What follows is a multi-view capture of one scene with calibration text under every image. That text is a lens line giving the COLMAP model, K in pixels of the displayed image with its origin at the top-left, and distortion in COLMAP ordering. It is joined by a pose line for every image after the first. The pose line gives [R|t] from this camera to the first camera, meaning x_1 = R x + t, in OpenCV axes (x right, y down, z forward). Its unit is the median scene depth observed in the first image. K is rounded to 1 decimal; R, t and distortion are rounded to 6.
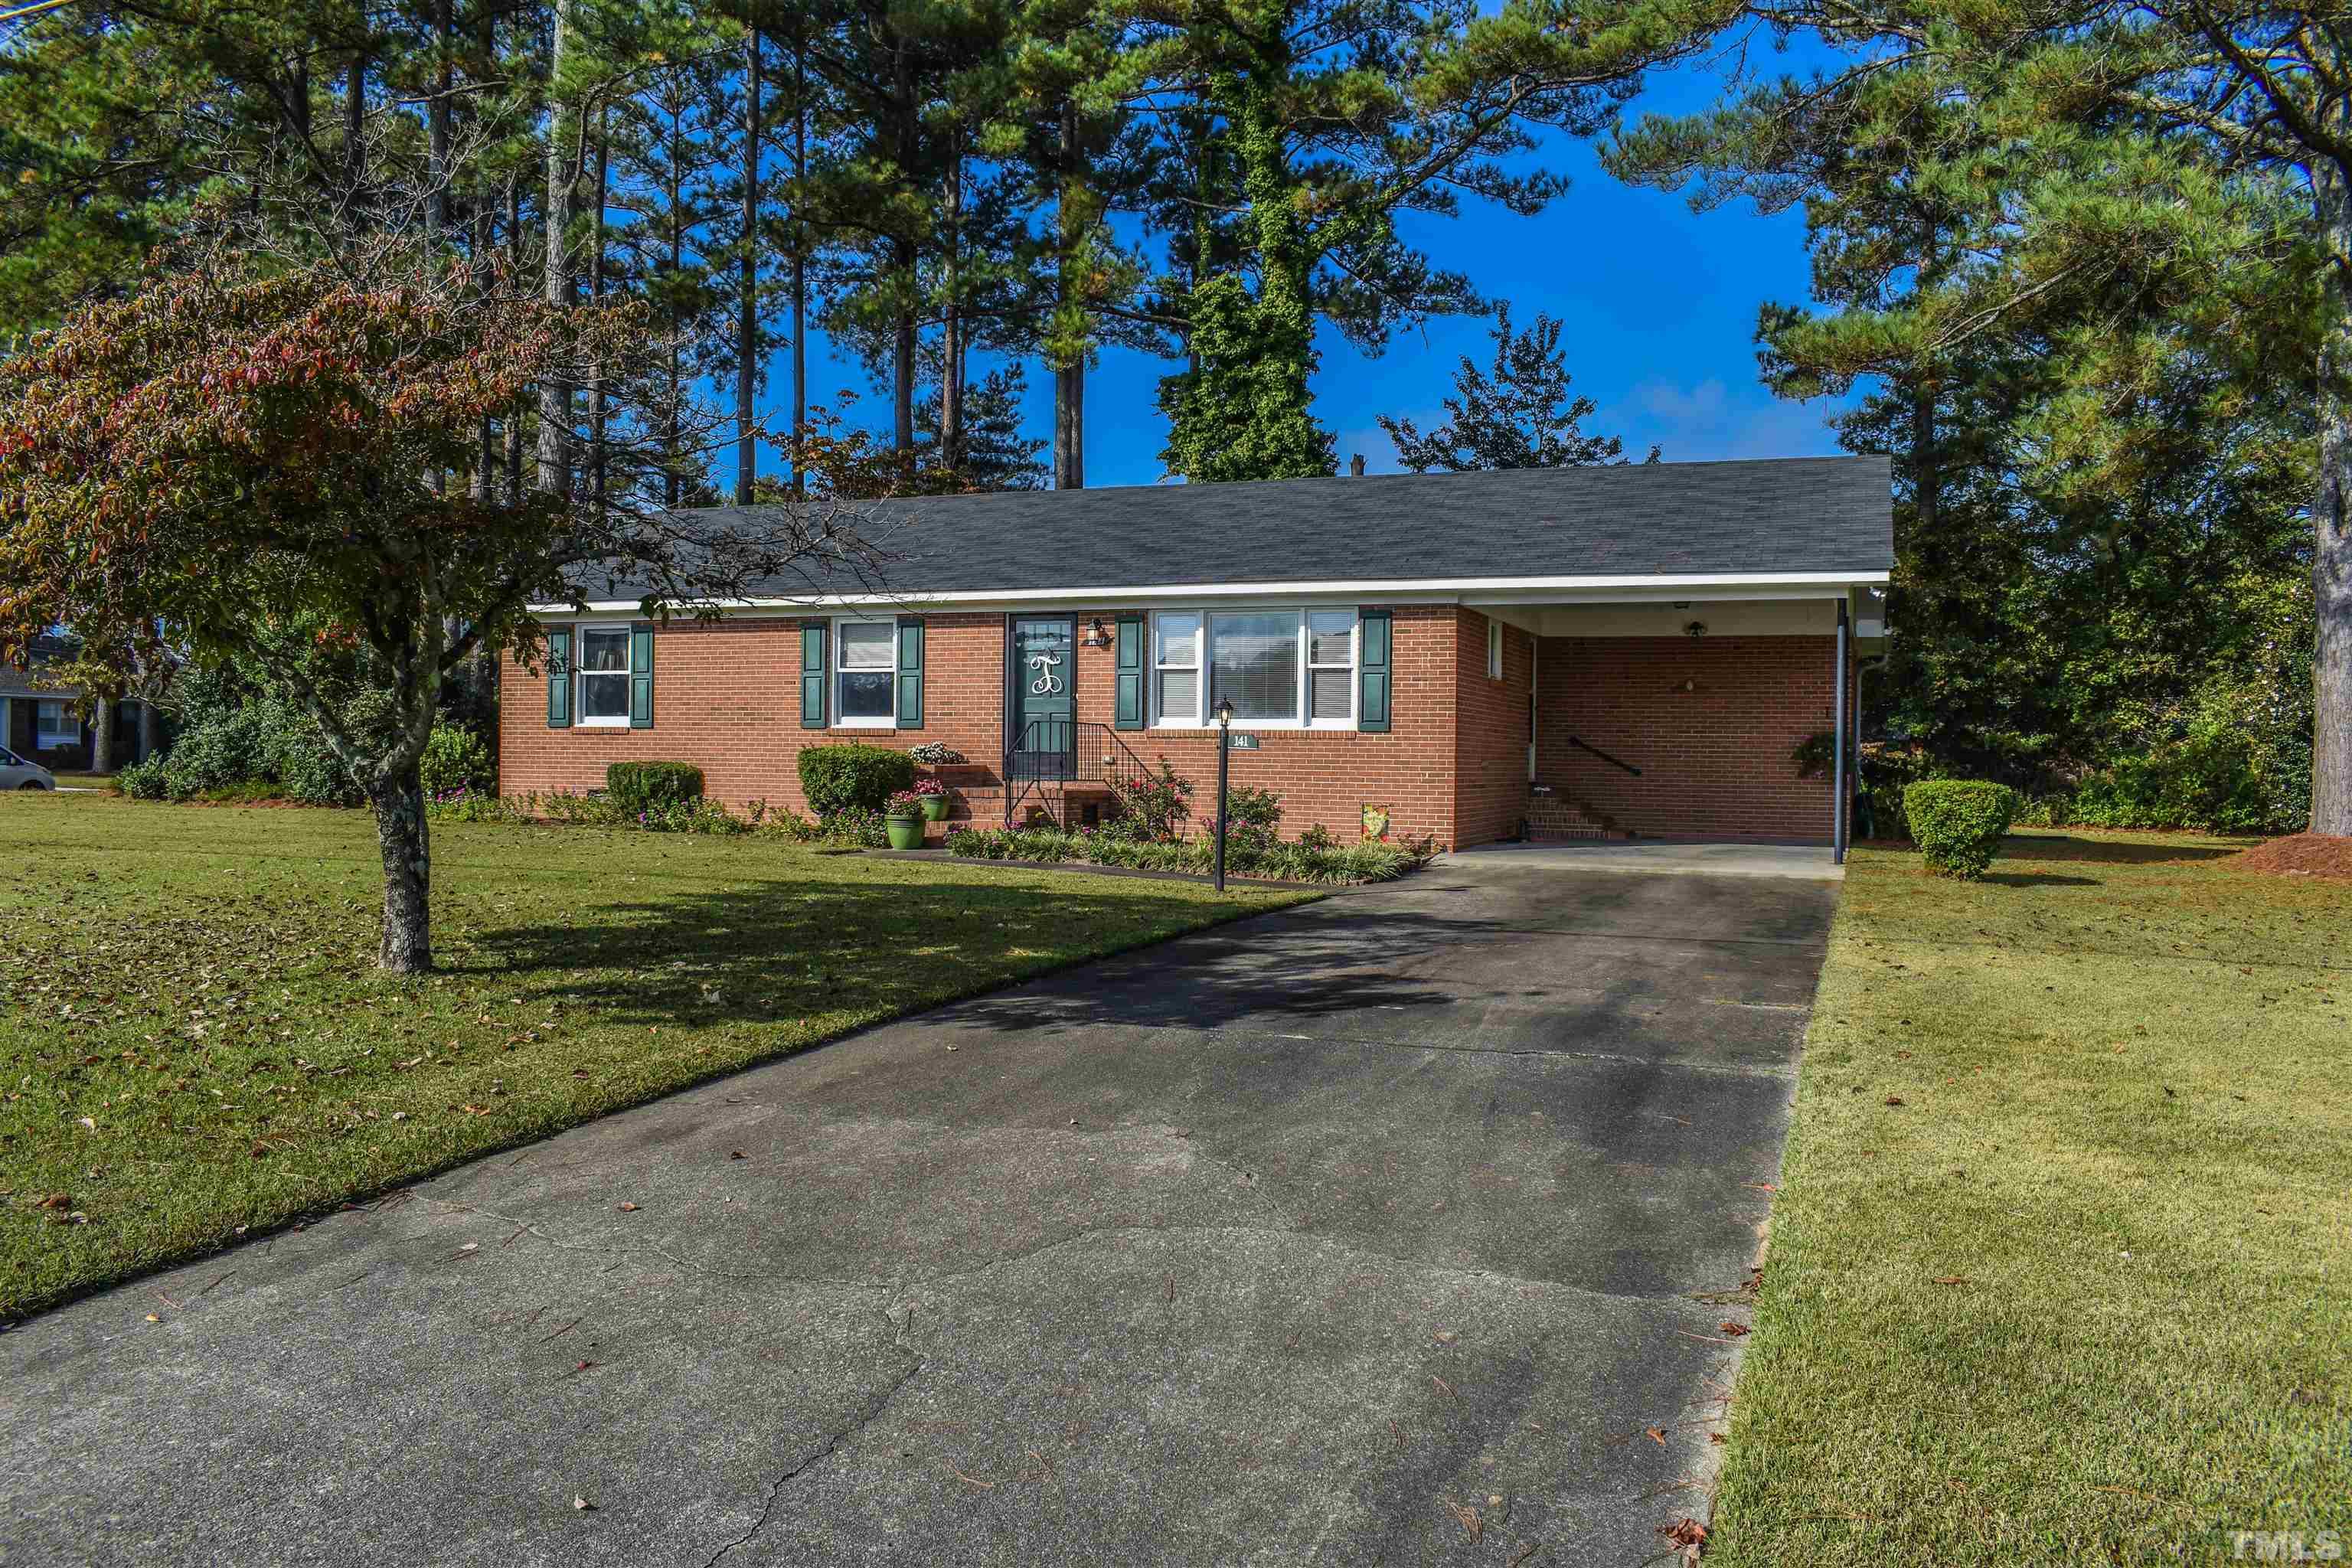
lens RADIAL K [[1826.0, 0, 1223.5], [0, 1826.0, 779.0], [0, 0, 1]] dist [-0.098024, 0.012013]
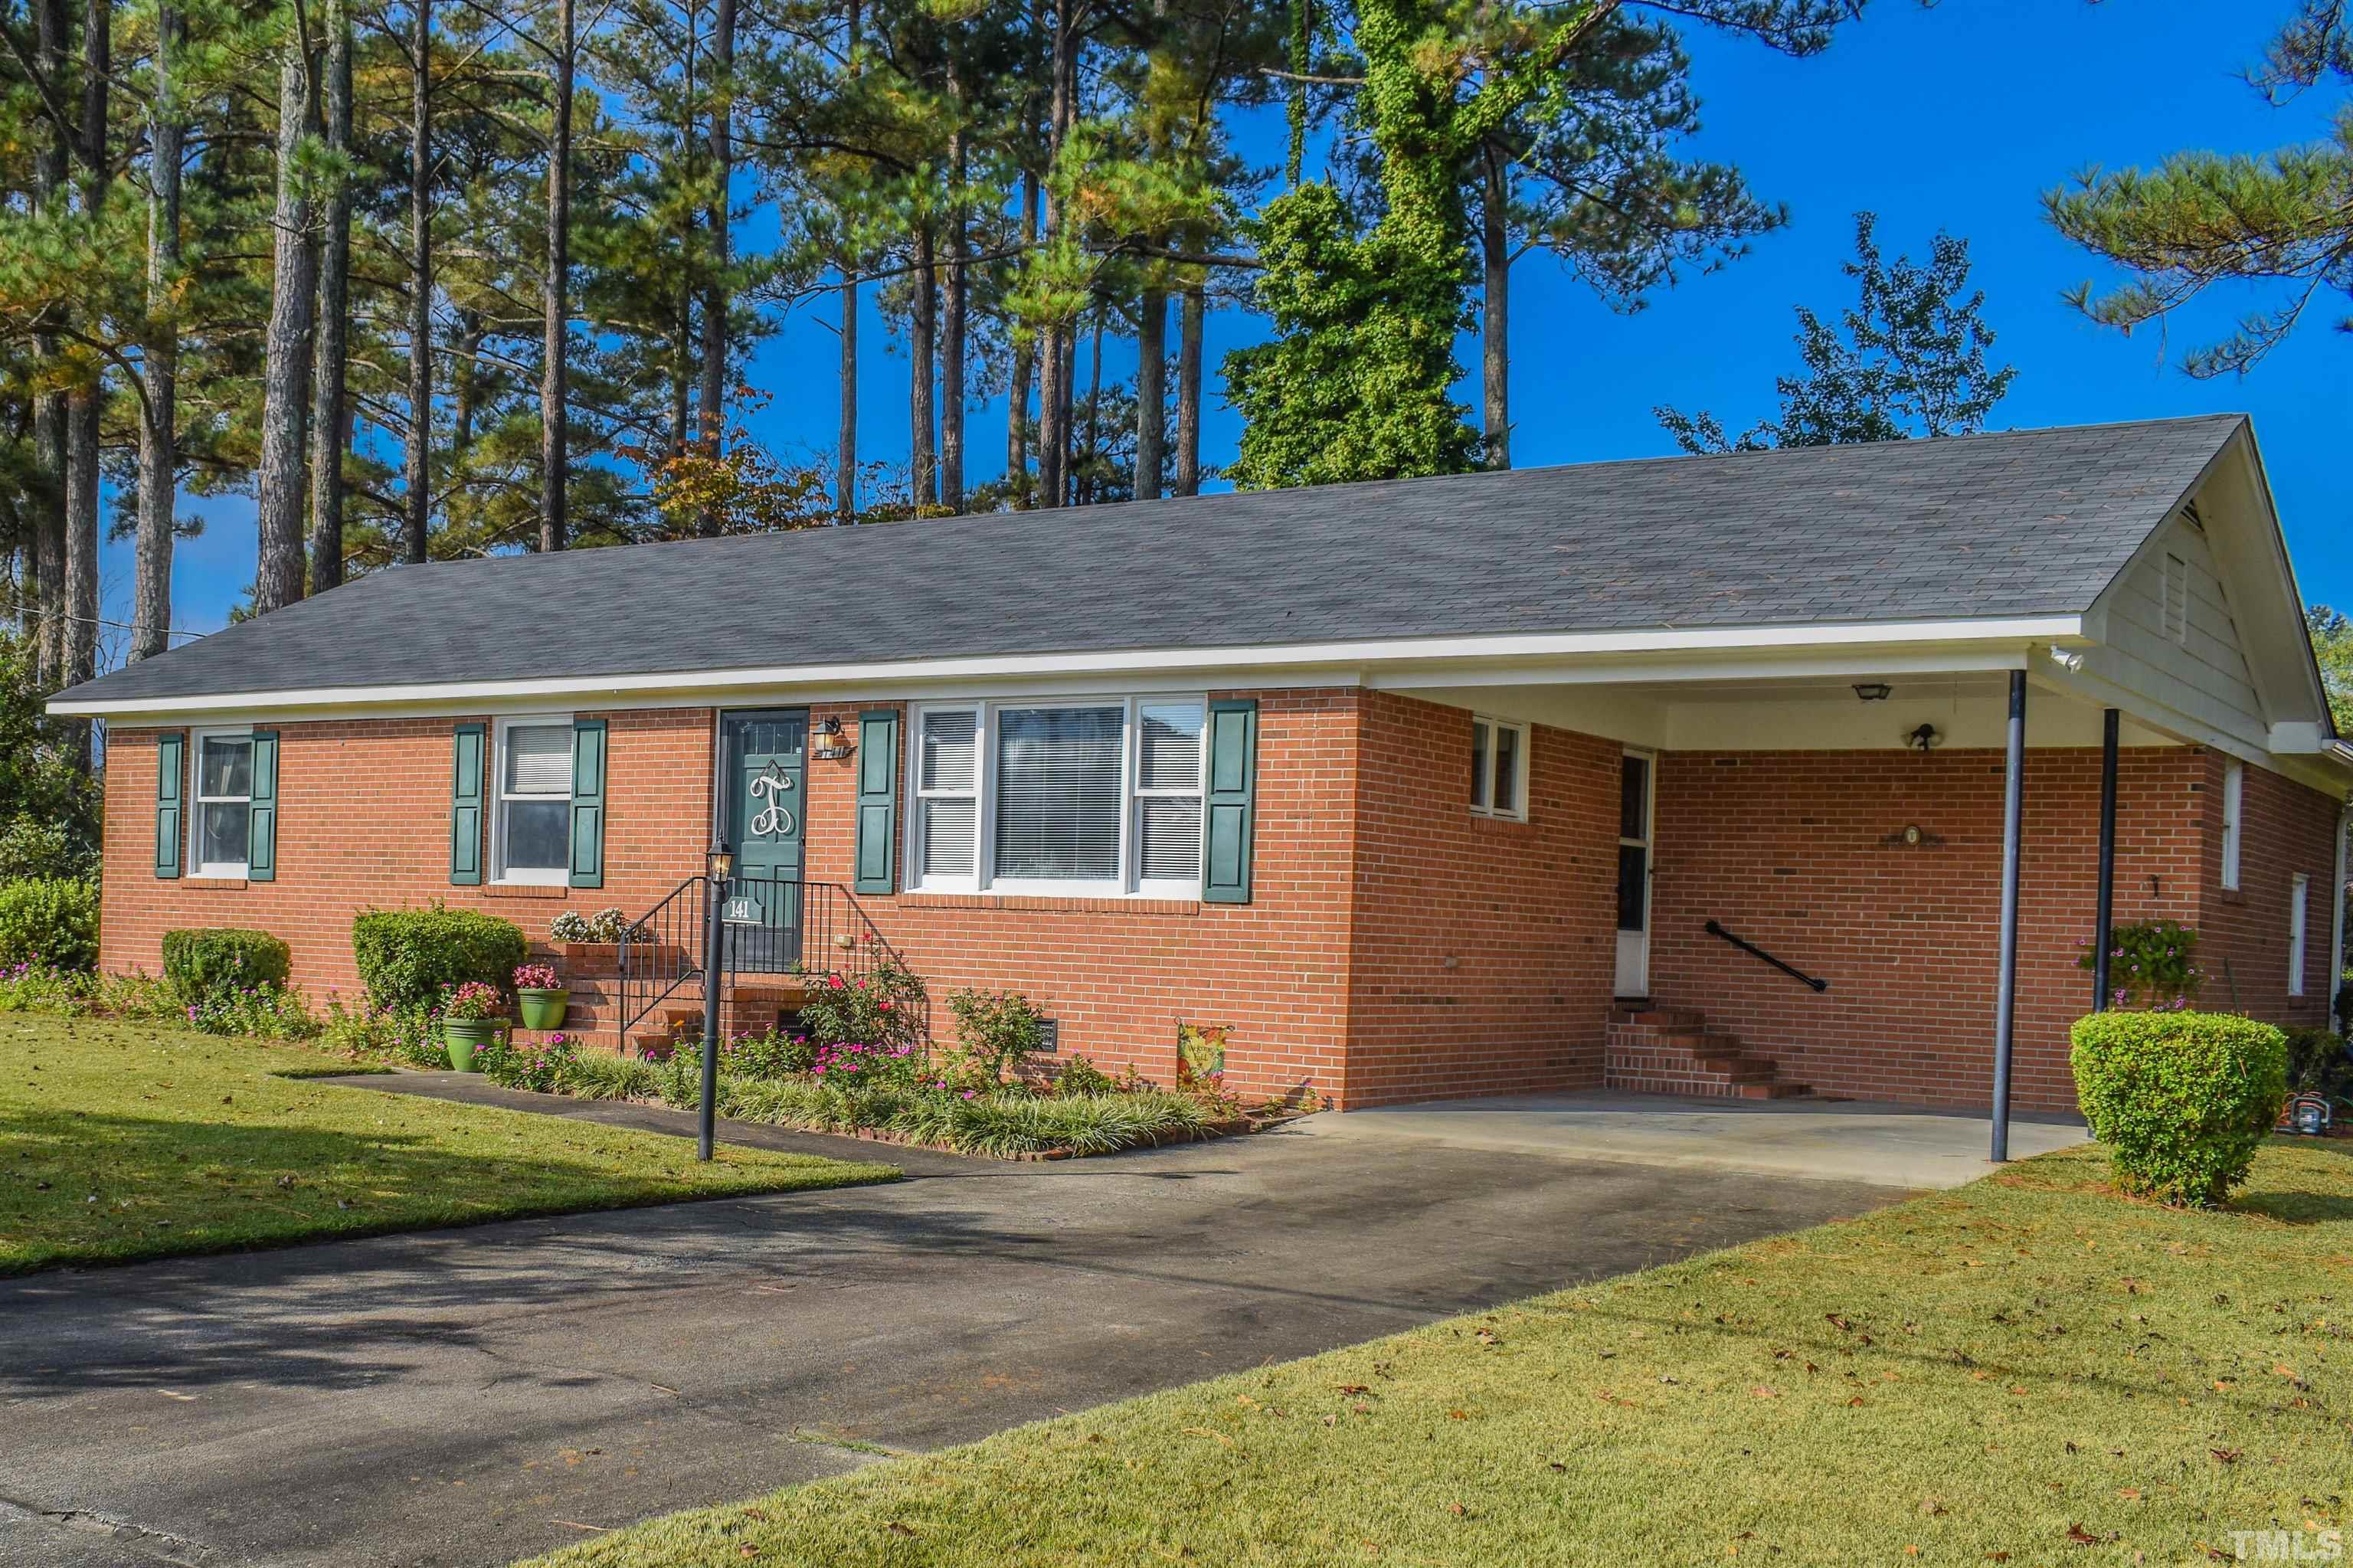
lens RADIAL K [[2602.9, 0, 1072.7], [0, 2602.9, 968.4], [0, 0, 1]] dist [-0.084760, 0.000000]
pose [[0.959864, 0.024501, -0.279394, 0.255233], [-0.025546, 0.999674, -0.000099, -0.003153], [0.279301, 0.007232, 0.960176, 0.162792]]
